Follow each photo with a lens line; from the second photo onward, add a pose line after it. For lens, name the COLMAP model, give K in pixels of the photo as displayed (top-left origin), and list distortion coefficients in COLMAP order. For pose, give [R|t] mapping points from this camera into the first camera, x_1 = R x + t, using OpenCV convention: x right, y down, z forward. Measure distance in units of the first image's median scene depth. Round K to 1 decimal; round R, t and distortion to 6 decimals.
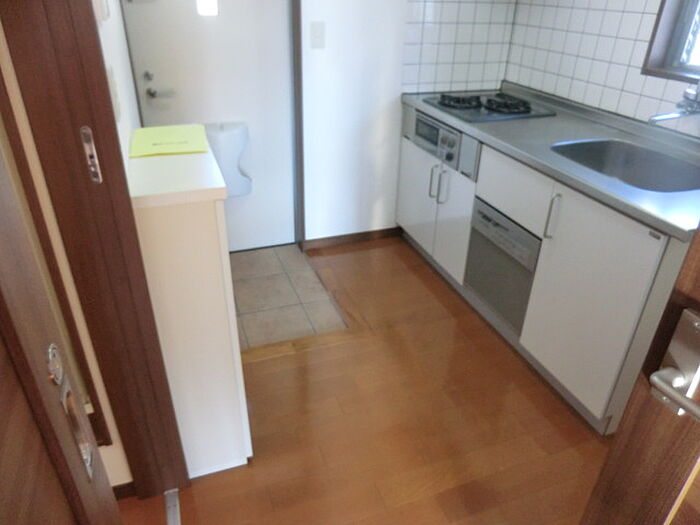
lens RADIAL K [[504.3, 0, 349.5], [0, 504.3, 255.3], [0, 0, 1]] dist [-0.096074, 0.099708]
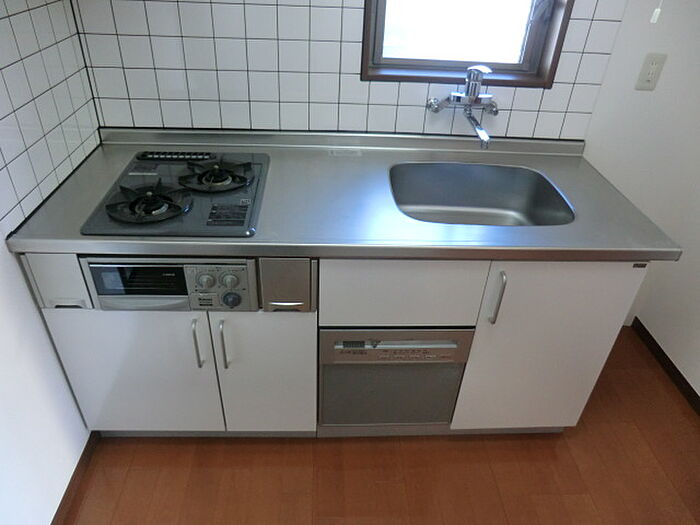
lens RADIAL K [[504.3, 0, 349.5], [0, 504.3, 255.3], [0, 0, 1]] dist [-0.096074, 0.099708]
pose [[0.308947, -0.538296, 0.784085, -0.199252], [0.432052, 0.813875, 0.388509, -0.439566], [-0.847280, 0.218737, 0.484015, 0.651384]]
